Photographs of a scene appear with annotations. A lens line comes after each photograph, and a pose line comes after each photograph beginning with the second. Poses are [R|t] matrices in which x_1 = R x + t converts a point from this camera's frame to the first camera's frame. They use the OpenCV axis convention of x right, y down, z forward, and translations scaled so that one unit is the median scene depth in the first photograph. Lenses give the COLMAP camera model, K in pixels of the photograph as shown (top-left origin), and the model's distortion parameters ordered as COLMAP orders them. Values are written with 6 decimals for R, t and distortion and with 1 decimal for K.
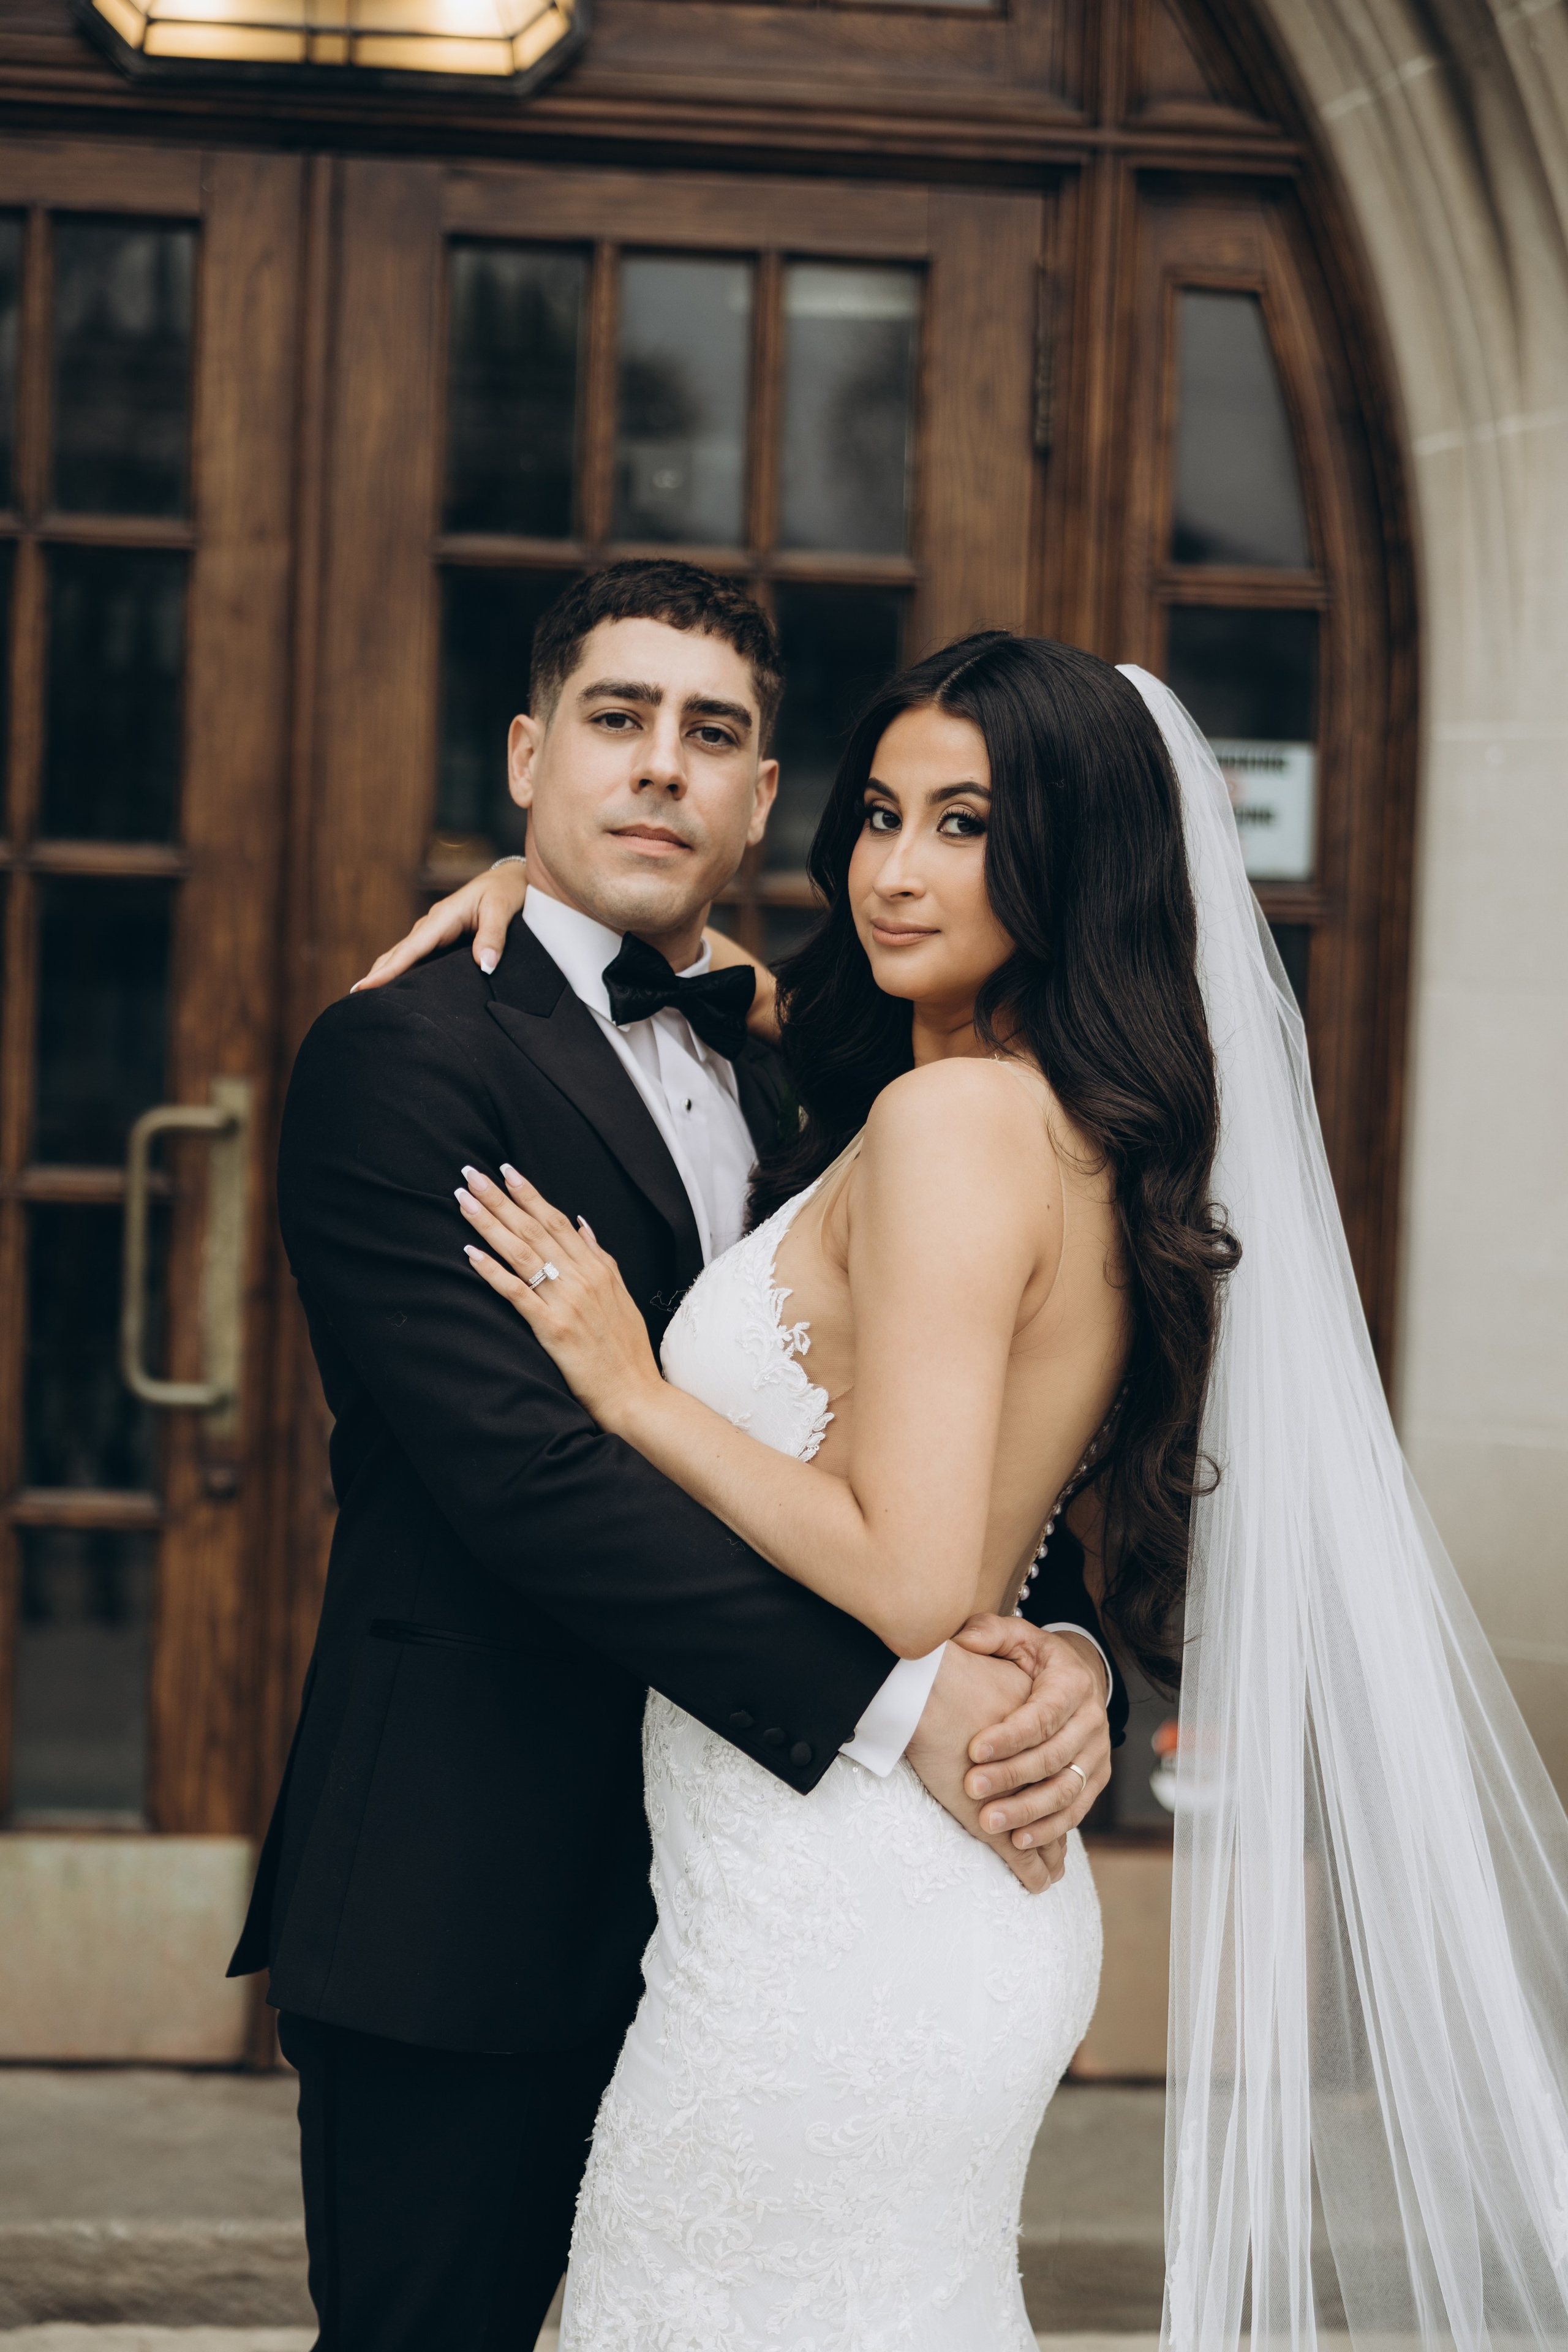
lens RADIAL K [[4060.2, 0, 672.8], [0, 4060.2, 1249.6], [0, 0, 1]] dist [-0.021616, -0.155913]
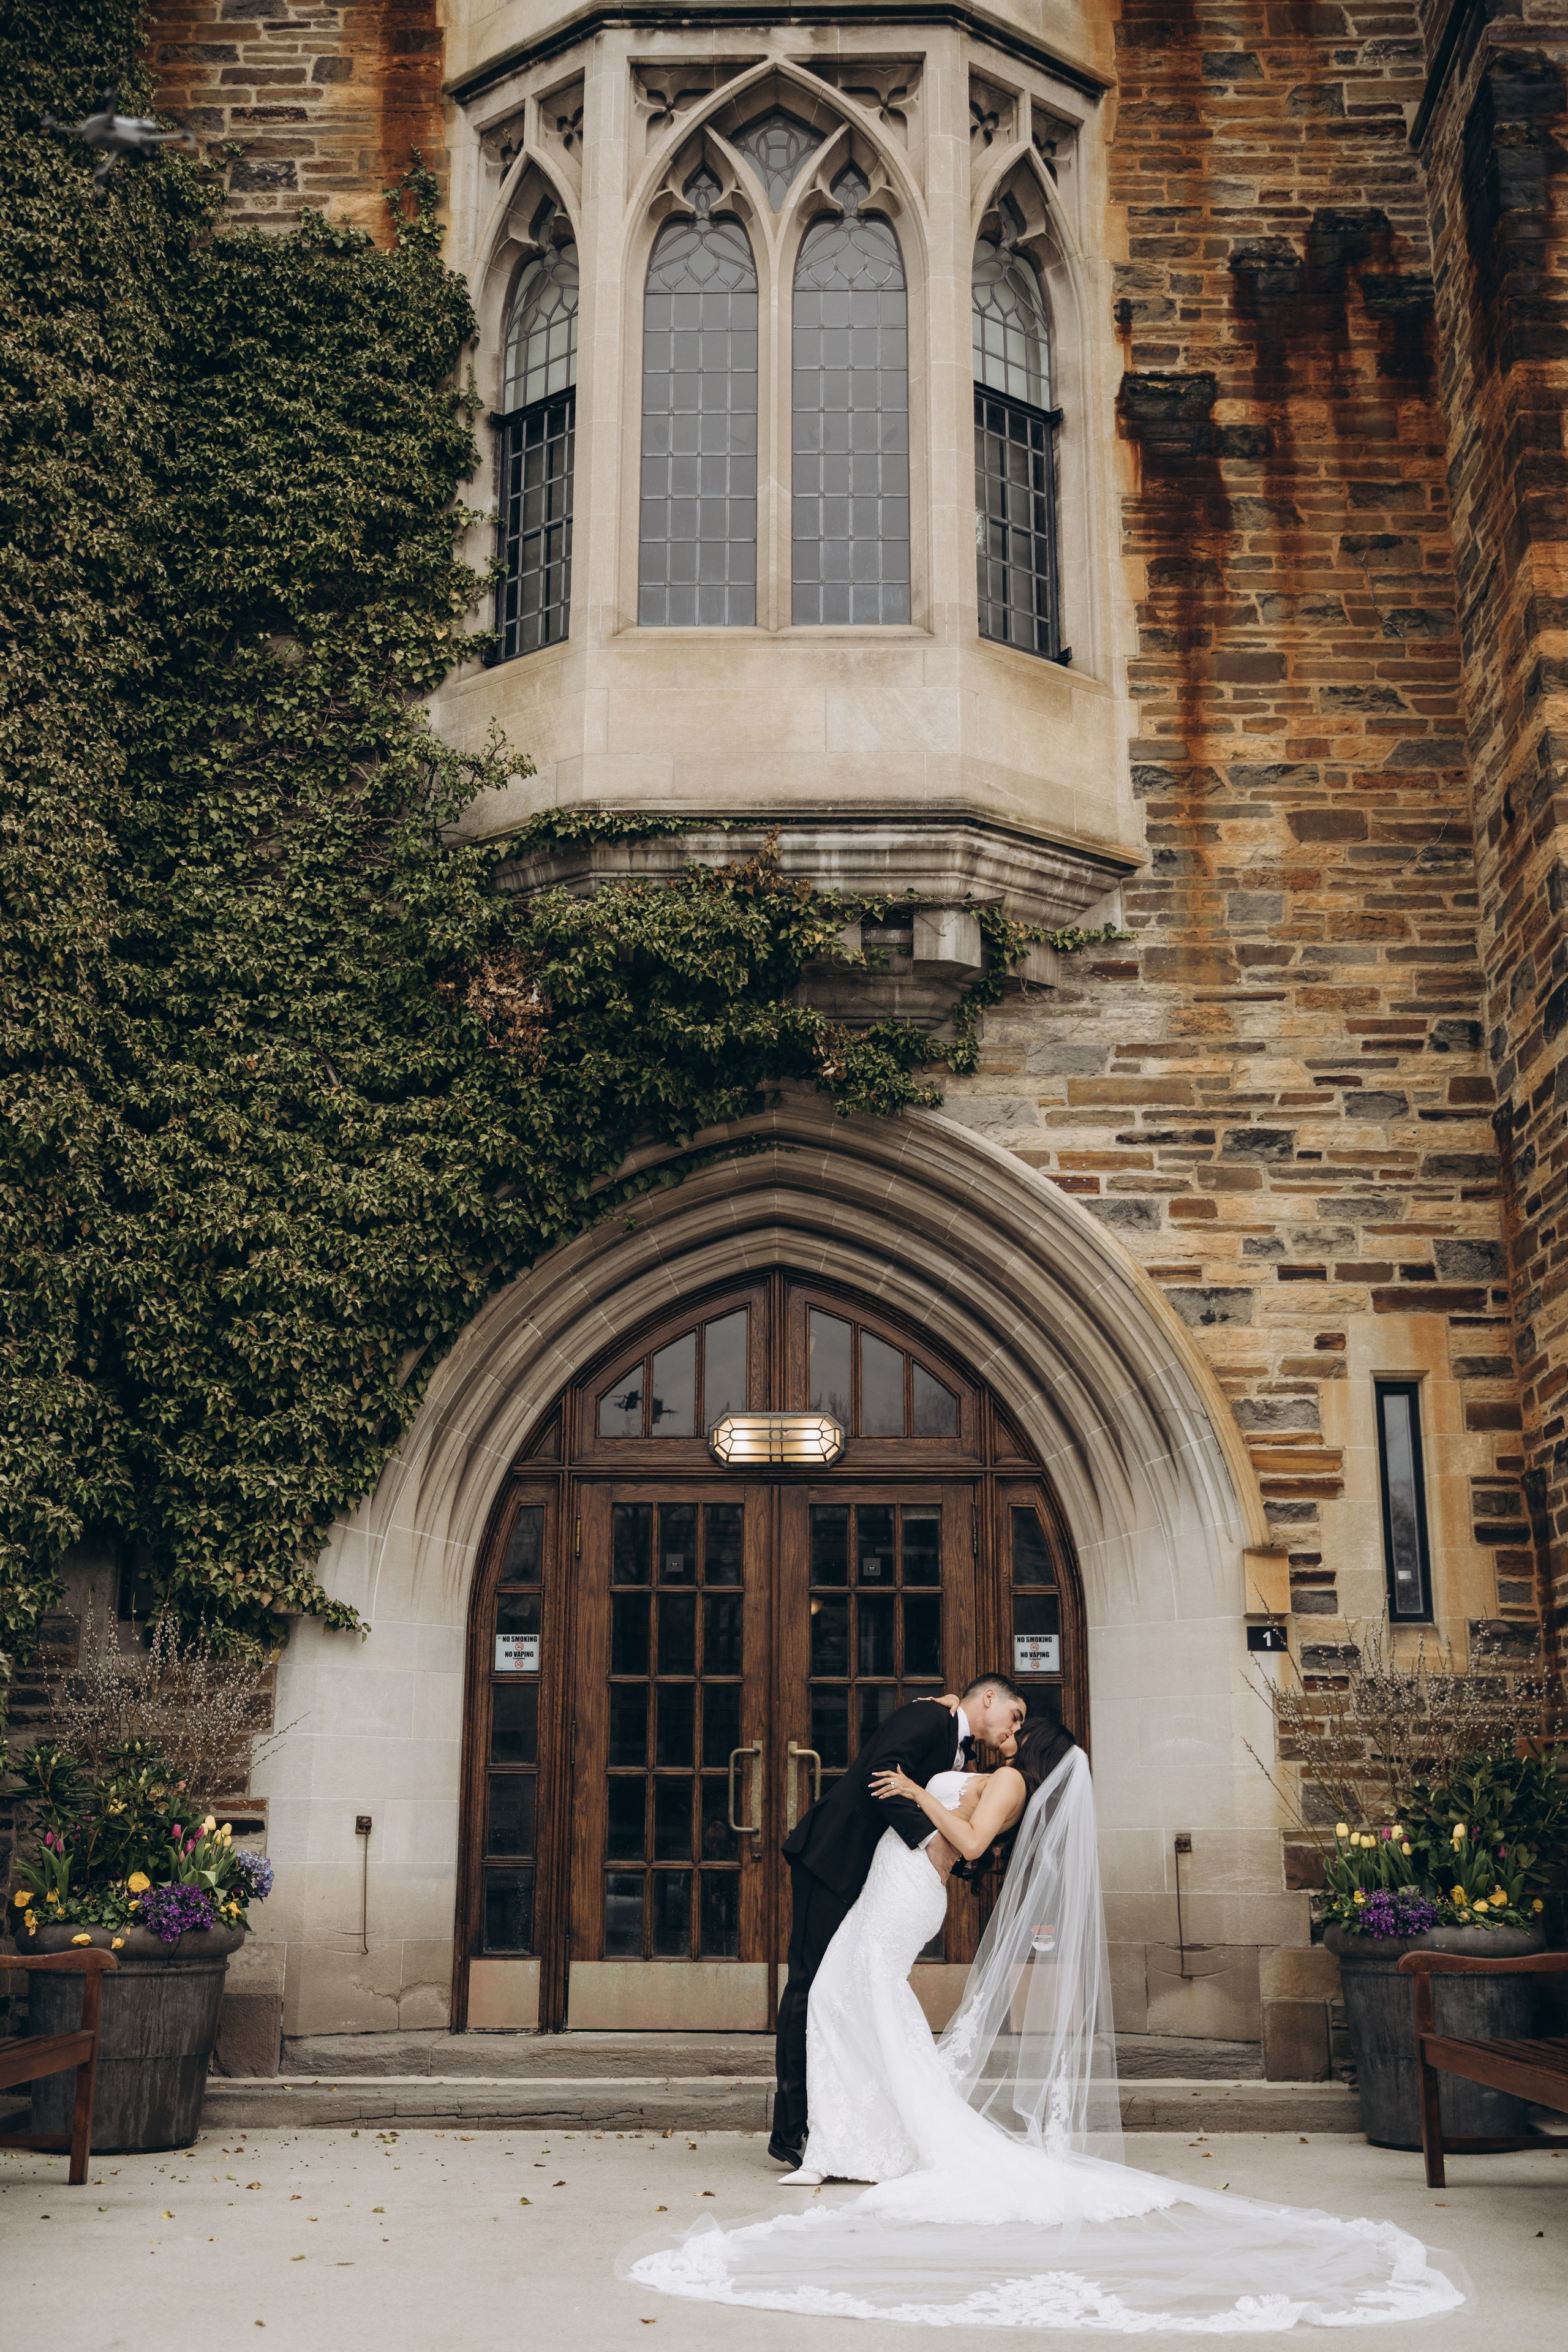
lens RADIAL K [[2360.7, 0, 792.7], [0, 2360.7, 1217.1], [0, 0, 1]] dist [0.000587, 0.028296]
pose [[0.992474, -0.062158, -0.105512, 0.174078], [0.026542, 0.950310, -0.310171, 0.169746], [0.119548, 0.305036, 0.944807, -1.129924]]
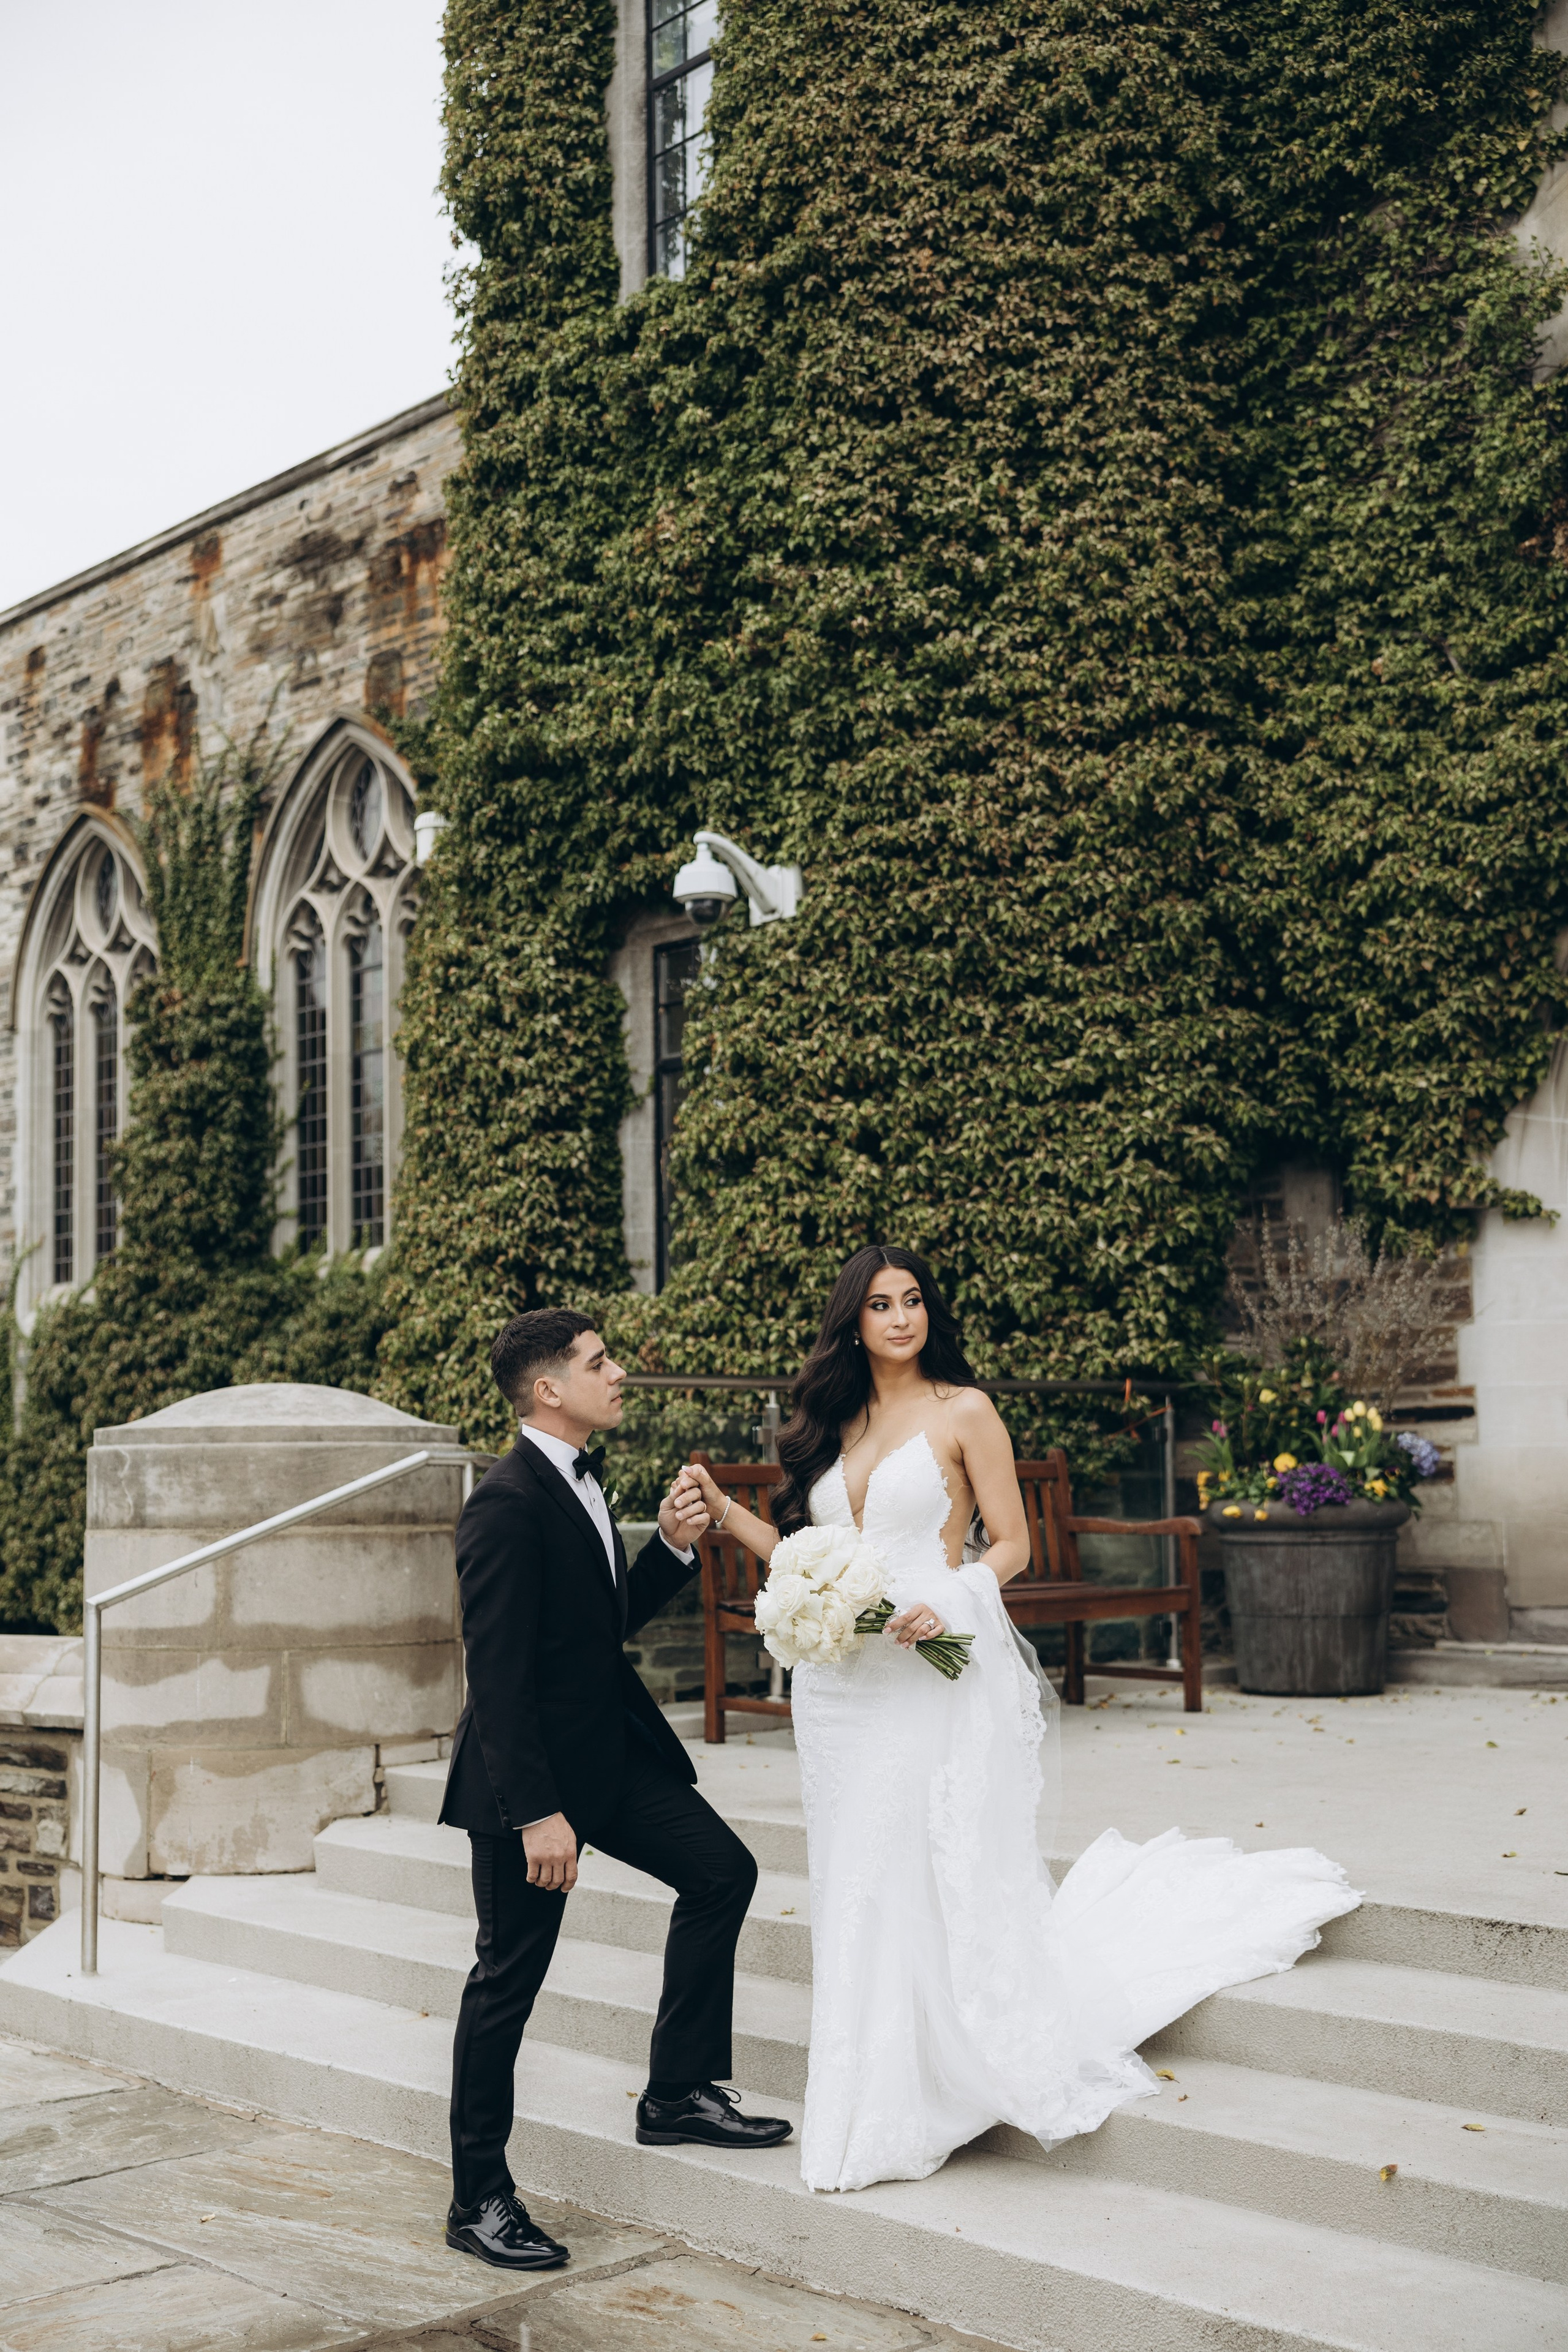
lens RADIAL K [[2691.0, 0, 747.8], [0, 2691.0, 1191.6], [0, 0, 1]] dist [0.018190, 0.011562]
pose [[0.602333, -0.124288, -0.788510, 0.974314], [-0.007010, 0.986942, -0.160921, 0.220619], [0.798215, 0.102456, 0.593596, -1.058792]]
